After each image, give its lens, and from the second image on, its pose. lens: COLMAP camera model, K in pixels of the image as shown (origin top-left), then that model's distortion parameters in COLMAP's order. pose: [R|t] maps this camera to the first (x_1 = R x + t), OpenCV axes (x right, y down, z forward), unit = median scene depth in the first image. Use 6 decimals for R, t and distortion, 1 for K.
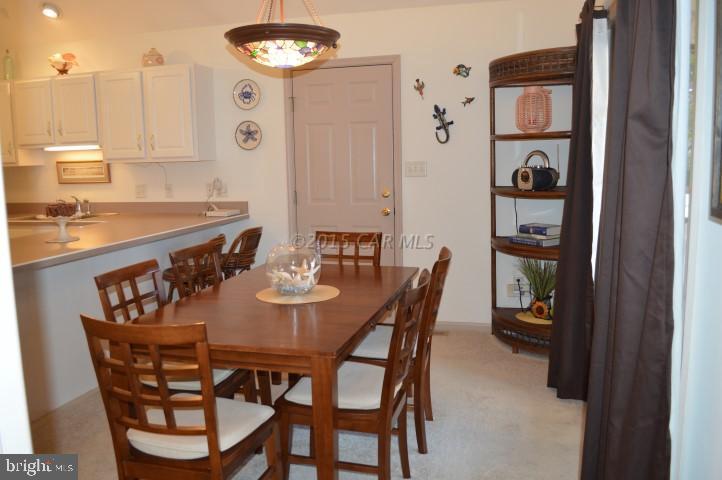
lens RADIAL K [[604.2, 0, 361.9], [0, 604.2, 236.4], [0, 0, 1]] dist [-0.069832, 0.001444]
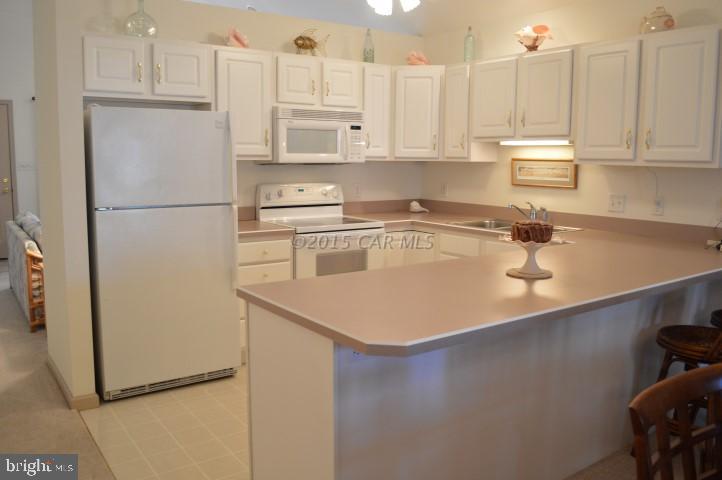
lens RADIAL K [[604.2, 0, 362.2], [0, 604.2, 238.9], [0, 0, 1]] dist [-0.069832, 0.001444]
pose [[0.782531, 0.112879, -0.612294, -0.157631], [-0.105530, 0.993245, 0.048238, -0.033934], [0.613603, 0.026867, 0.789157, 0.217121]]
